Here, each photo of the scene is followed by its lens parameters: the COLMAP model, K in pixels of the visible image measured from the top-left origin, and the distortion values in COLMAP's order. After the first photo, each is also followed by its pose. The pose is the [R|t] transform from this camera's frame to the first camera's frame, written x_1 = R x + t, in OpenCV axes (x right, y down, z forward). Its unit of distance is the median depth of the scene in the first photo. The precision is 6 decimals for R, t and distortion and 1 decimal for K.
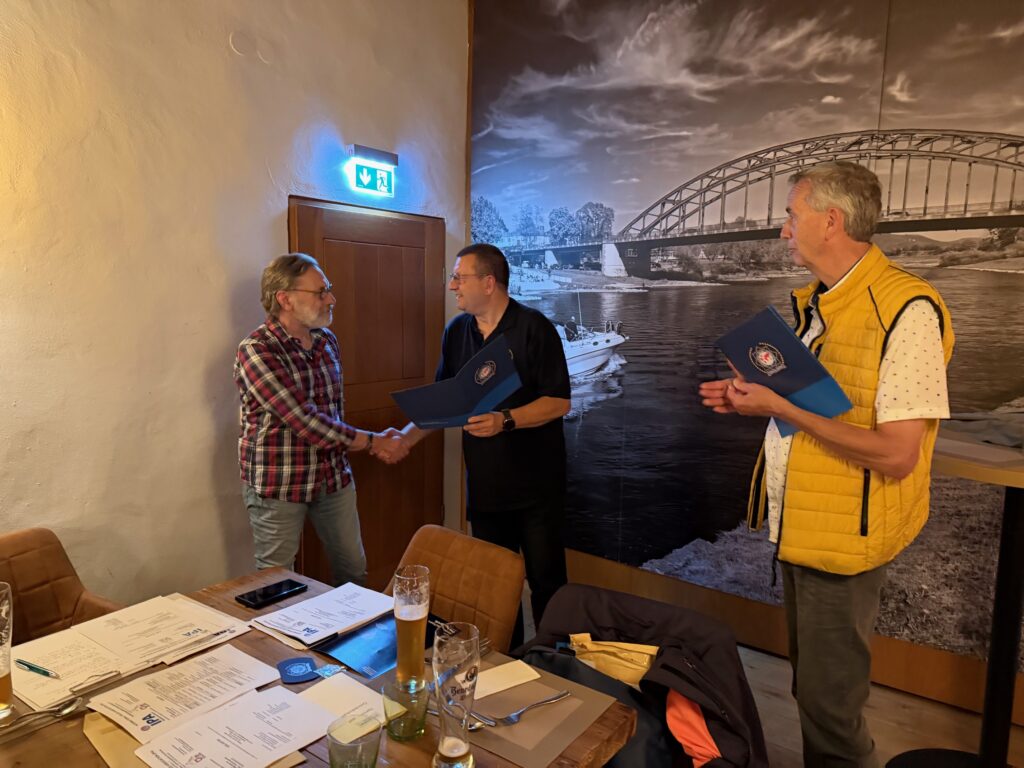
lens RADIAL K [[700.8, 0, 515.9], [0, 700.8, 399.3], [0, 0, 1]] dist [0.019180, -0.033854]
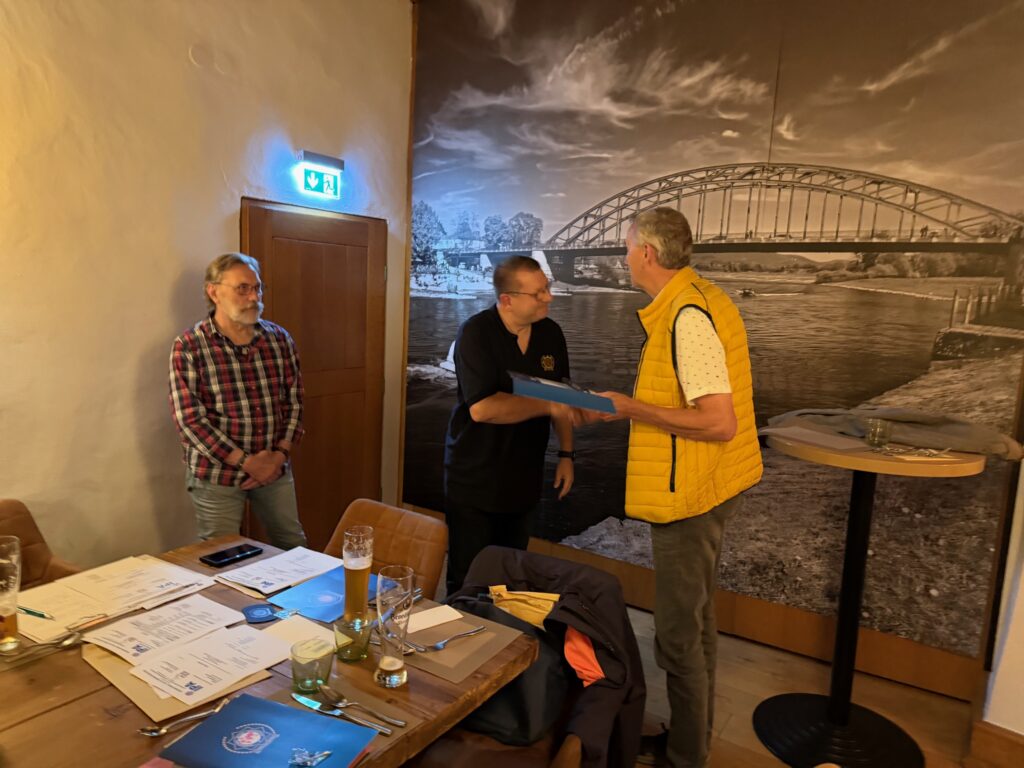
lens RADIAL K [[700.8, 0, 509.4], [0, 700.8, 401.3], [0, 0, 1]] dist [0.019180, -0.033854]
pose [[0.996724, 0.017632, 0.078933, 0.006454], [-0.018890, 0.999706, 0.015220, -0.000965], [-0.078642, -0.016661, 0.996764, -0.111648]]
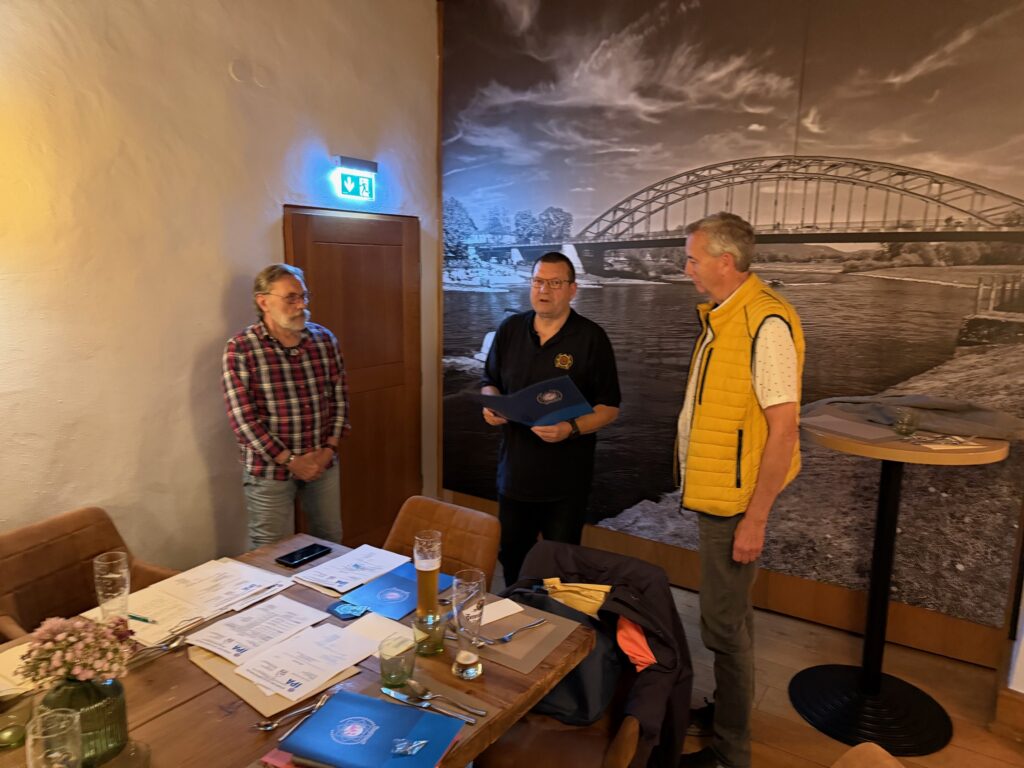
lens RADIAL K [[700.8, 0, 514.4], [0, 700.8, 398.5], [0, 0, 1]] dist [0.019180, -0.033854]
pose [[0.998071, -0.014695, 0.060321, -0.028733], [0.011357, 0.998405, 0.055307, -0.040764], [-0.061037, -0.054515, 0.996646, -0.154294]]
